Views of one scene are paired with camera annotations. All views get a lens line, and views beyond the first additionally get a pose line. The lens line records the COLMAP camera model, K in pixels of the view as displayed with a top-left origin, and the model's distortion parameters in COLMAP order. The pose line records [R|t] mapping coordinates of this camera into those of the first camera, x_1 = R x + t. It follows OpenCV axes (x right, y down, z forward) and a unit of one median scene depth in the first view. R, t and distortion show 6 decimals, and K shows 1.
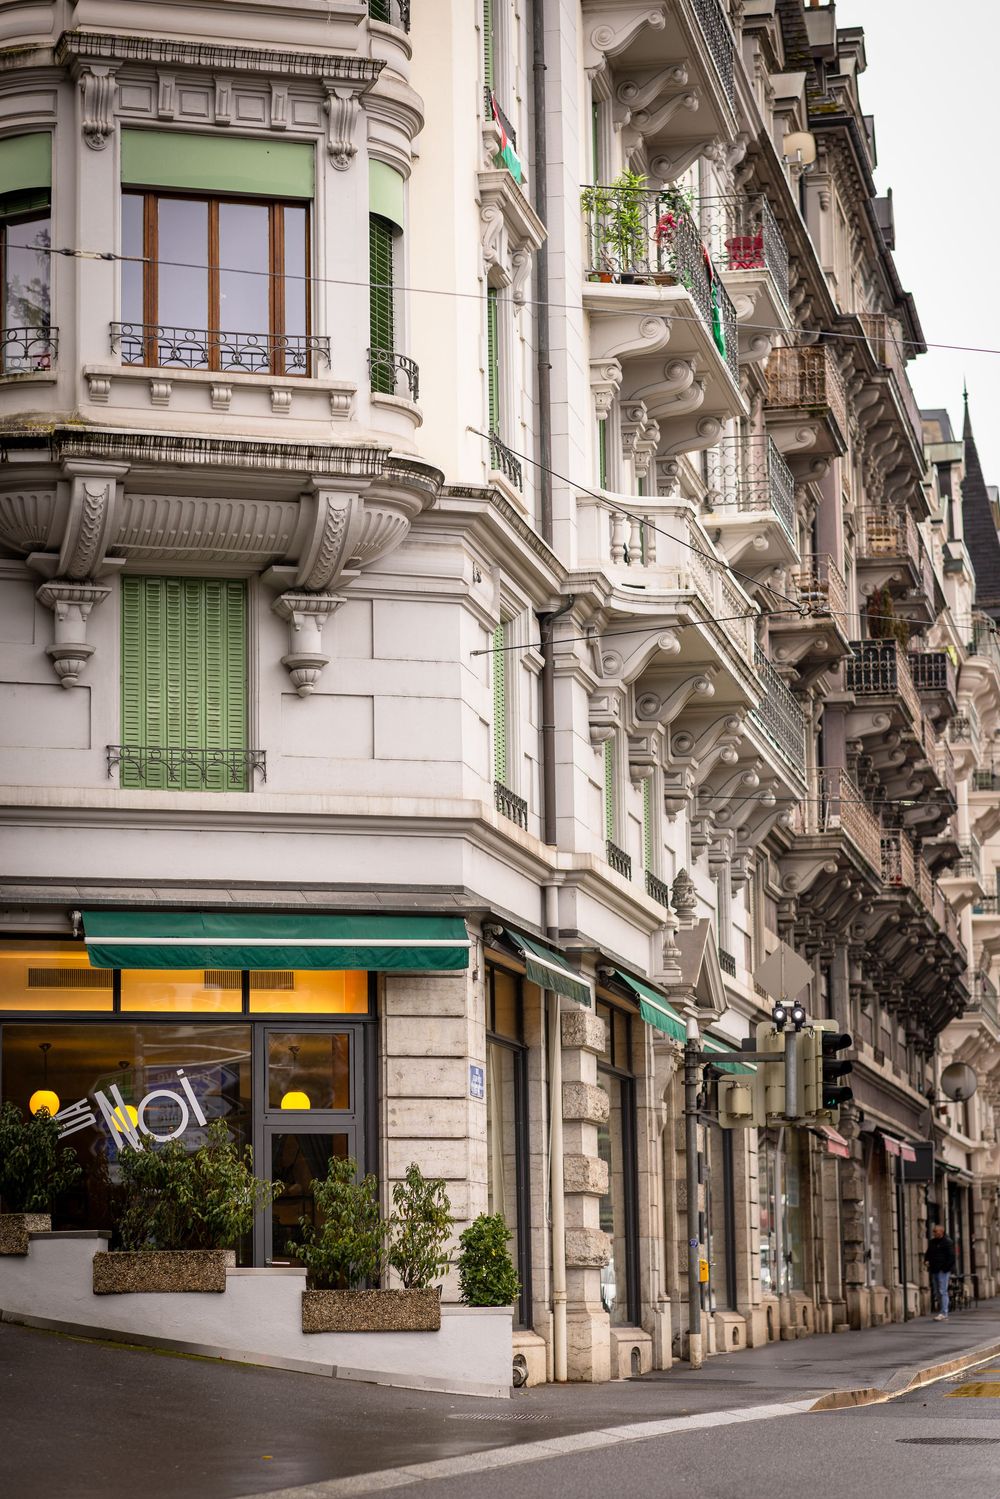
lens RADIAL K [[3693.2, 0, 500.0], [0, 3693.2, 749.5], [0, 0, 1]] dist [0.036700, 0.419006]
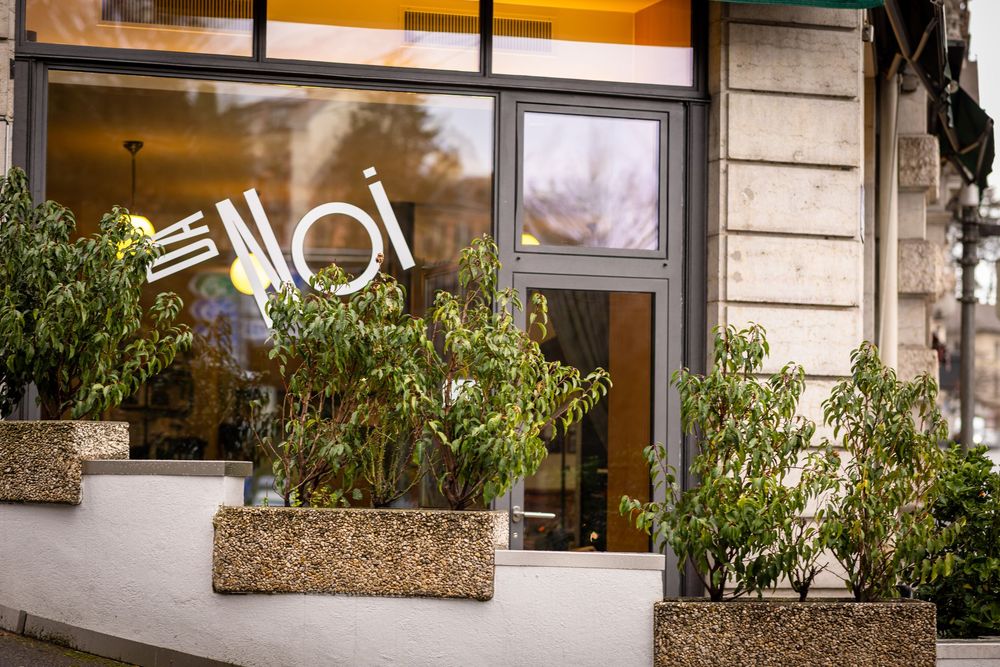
lens RADIAL K [[2463.8, 0, 500.0], [0, 2463.8, 333.5], [0, 0, 1]] dist [0.036700, 0.419006]
pose [[0.999439, 0.029512, 0.015807, -0.077008], [-0.030927, 0.994664, 0.098418, 0.079368], [-0.012819, -0.098852, 0.995020, 0.669530]]
